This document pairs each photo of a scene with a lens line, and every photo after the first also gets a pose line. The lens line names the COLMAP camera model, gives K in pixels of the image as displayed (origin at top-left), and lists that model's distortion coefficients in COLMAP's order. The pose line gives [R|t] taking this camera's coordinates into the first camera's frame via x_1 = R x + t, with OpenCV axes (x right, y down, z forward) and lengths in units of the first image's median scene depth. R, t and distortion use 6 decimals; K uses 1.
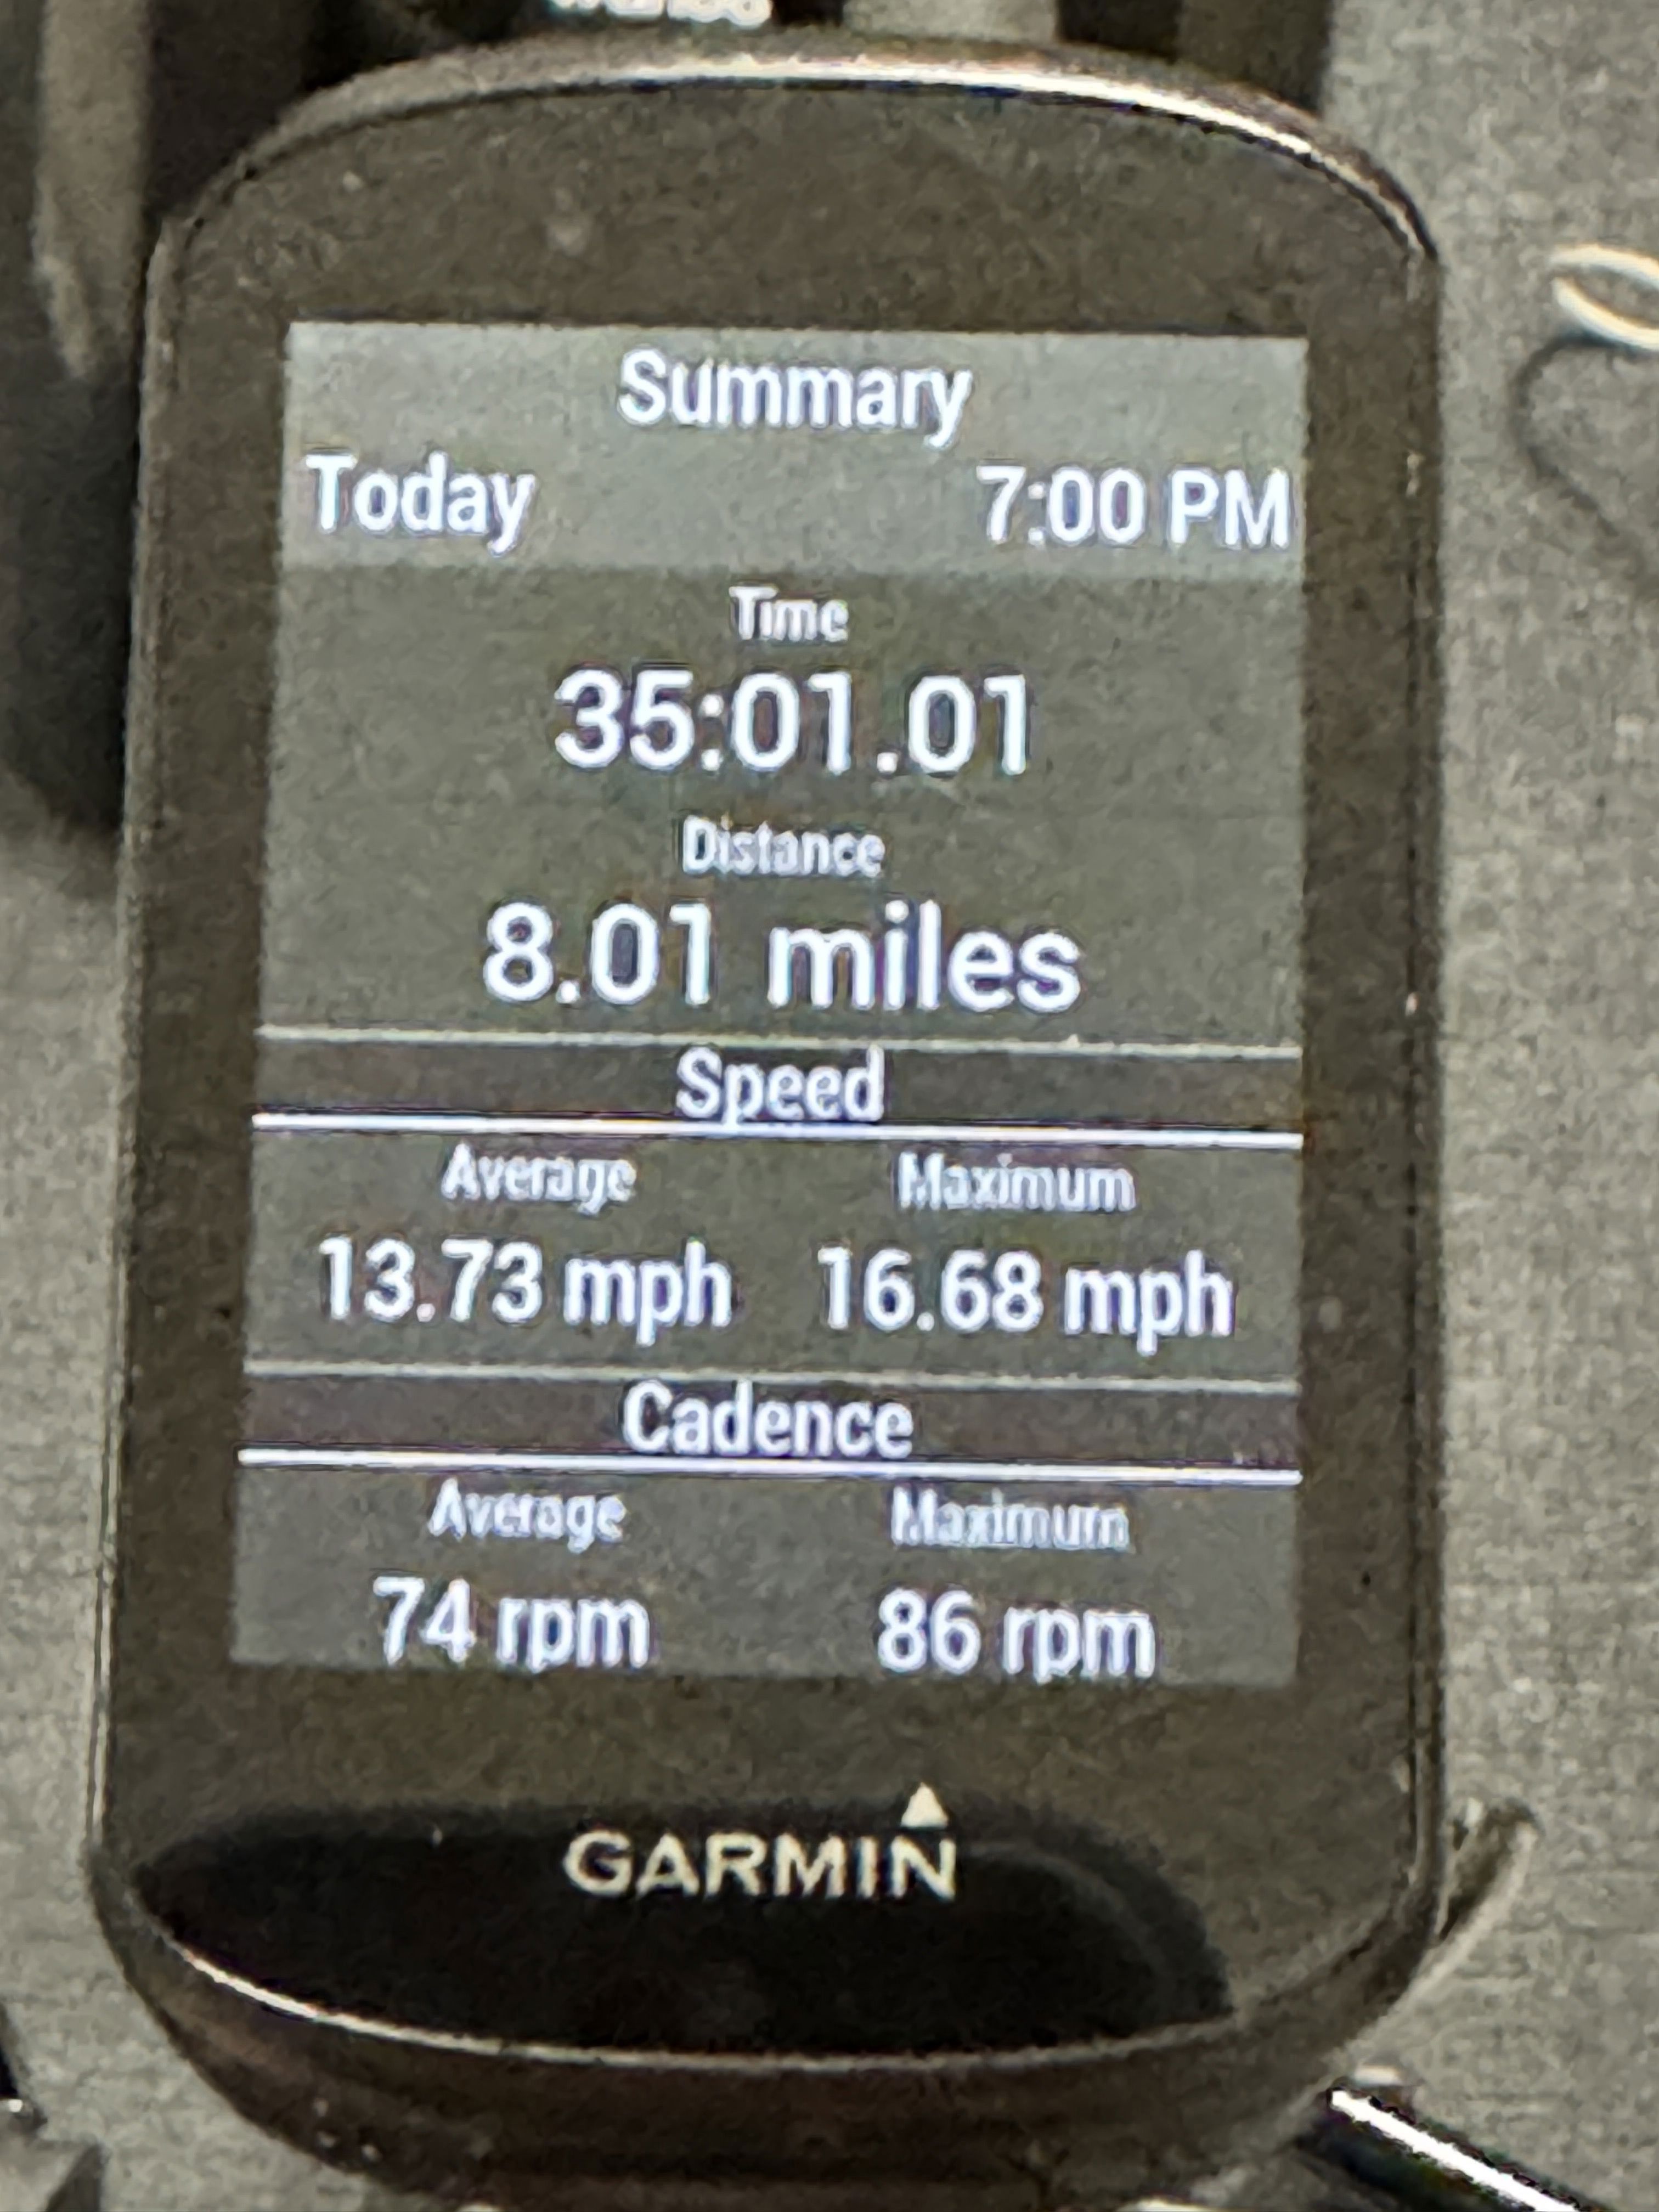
lens RADIAL K [[6024.8, 0, 830.6], [0, 6024.8, 713.7], [0, 0, 1]] dist [-0.014745, -1.546150]
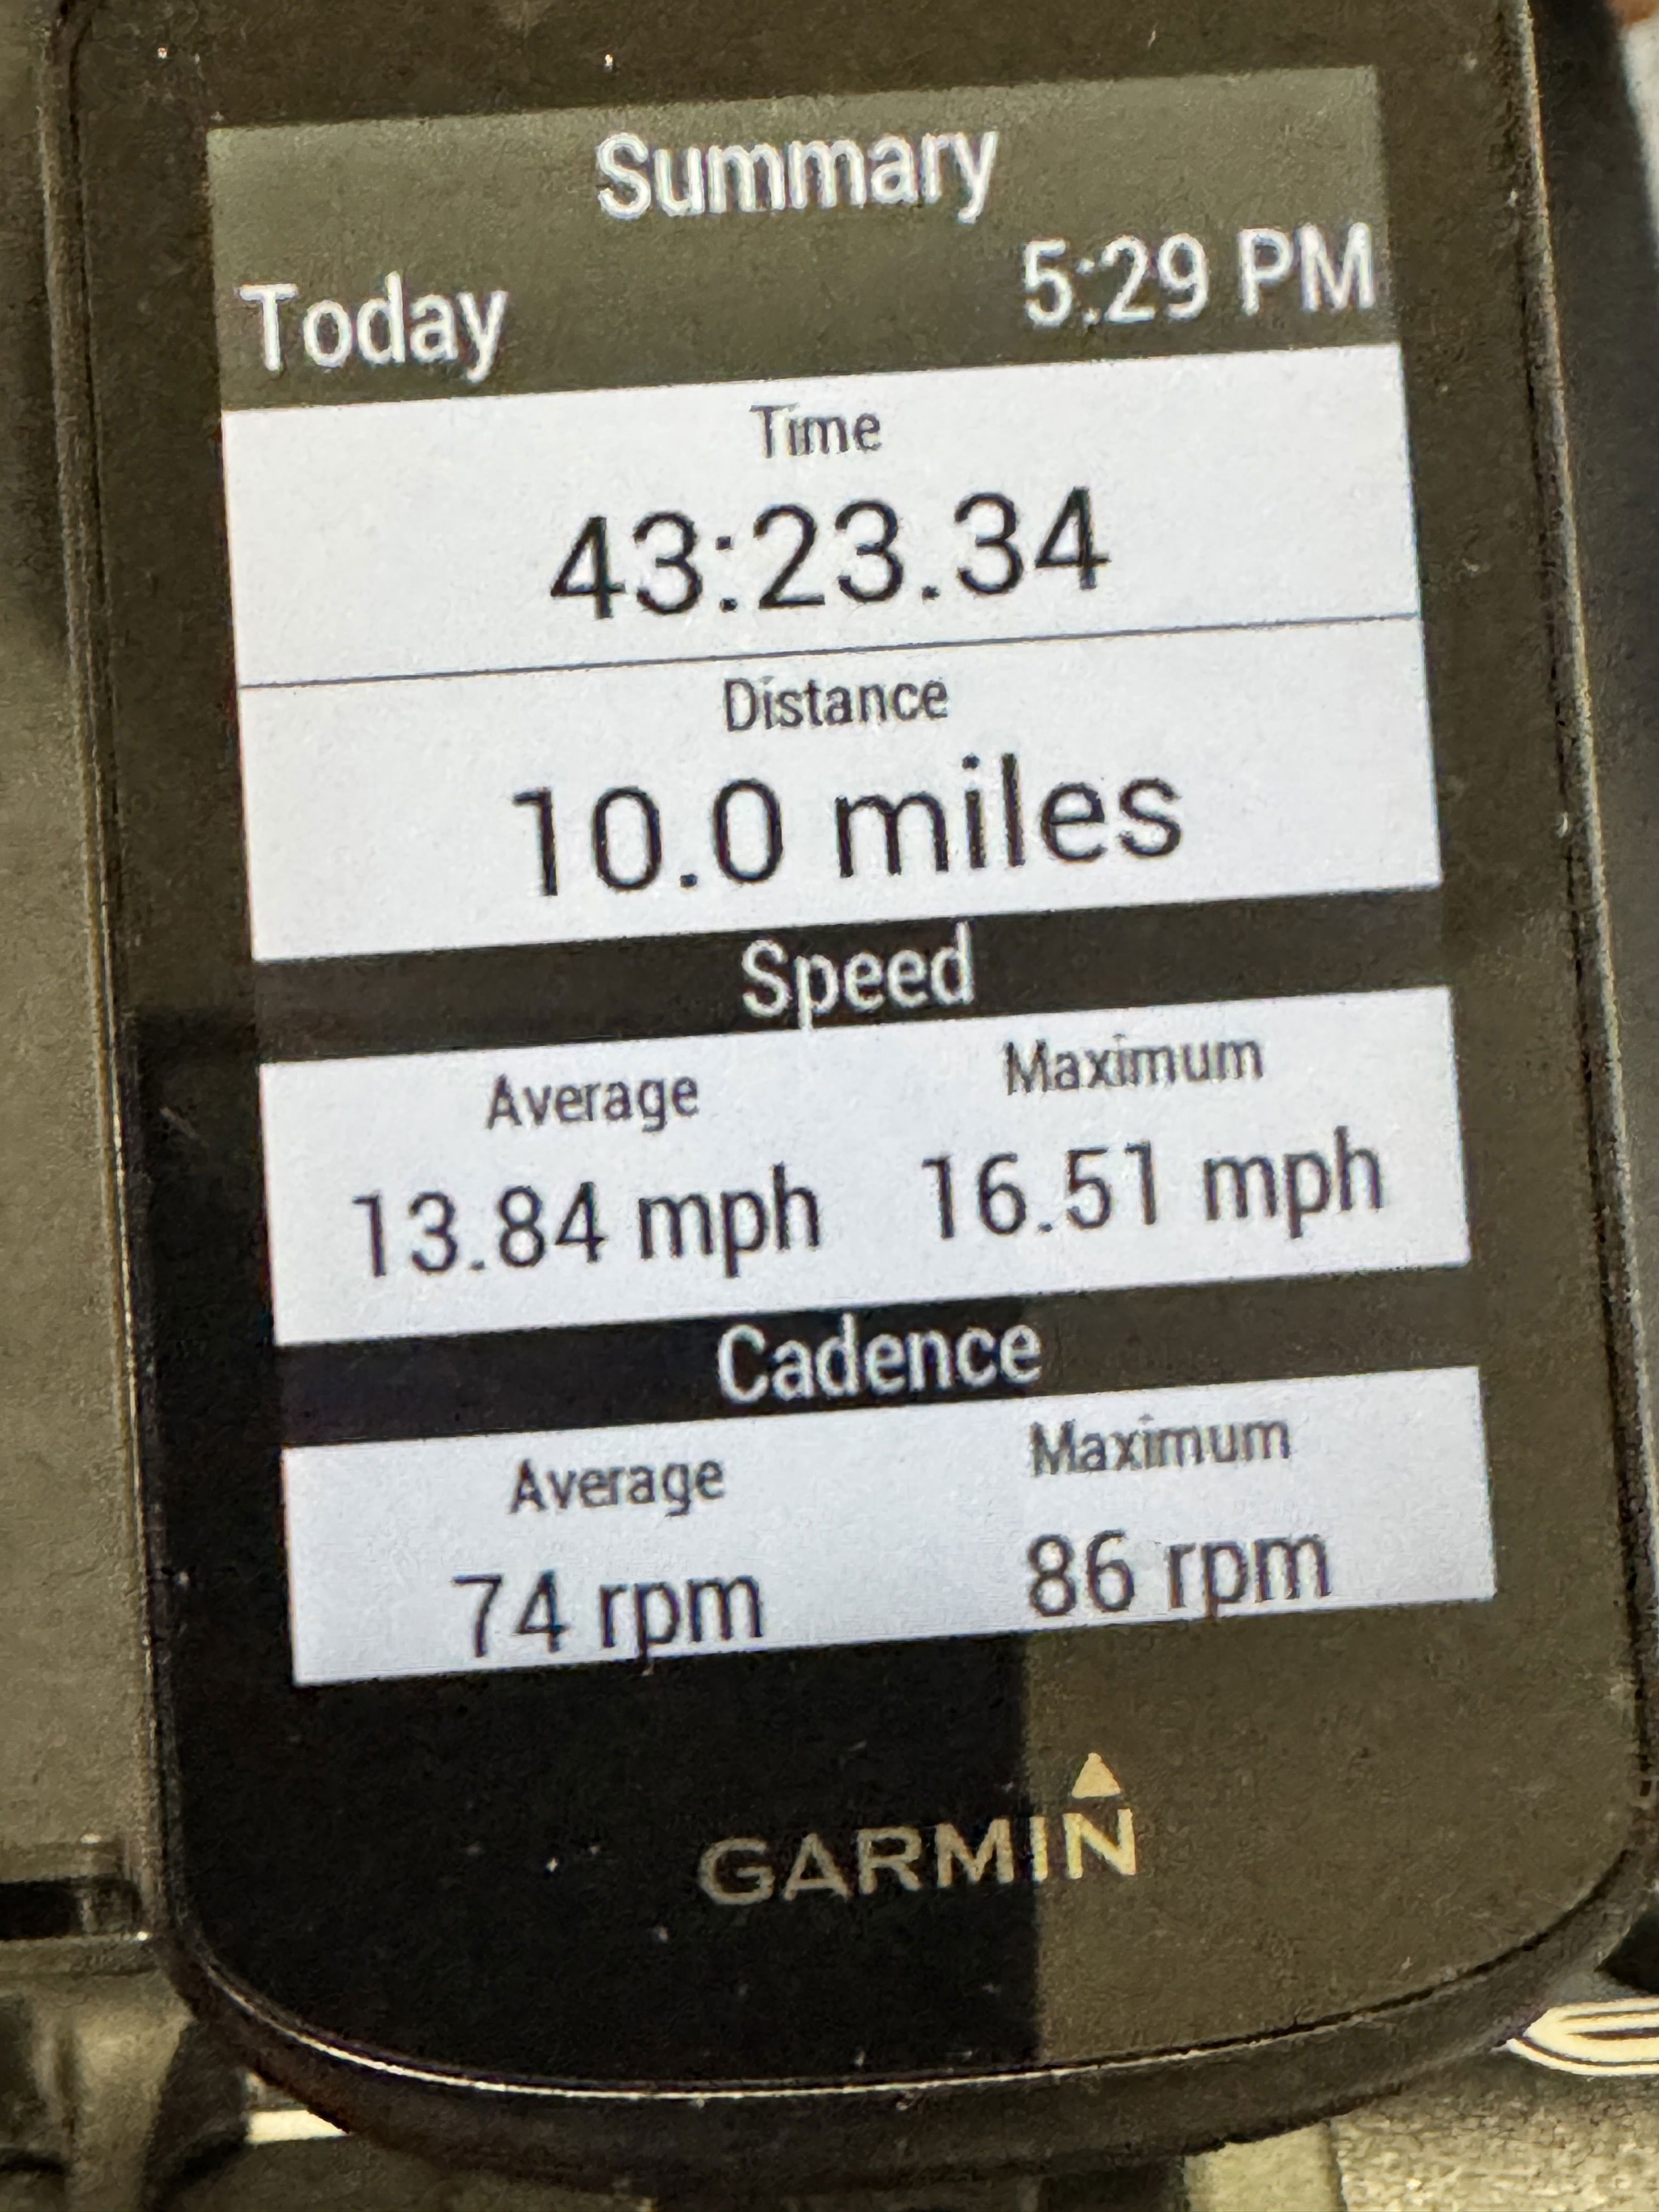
lens RADIAL K [[3865.4, 0, 829.5], [0, 3865.4, 1106.0], [0, 0, 1]] dist [-0.034504, 0.163551]
pose [[0.994071, -0.087334, 0.064771, -0.049603], [0.075819, 0.983743, 0.162792, -0.011048], [-0.077936, -0.156916, 0.984532, 0.436080]]
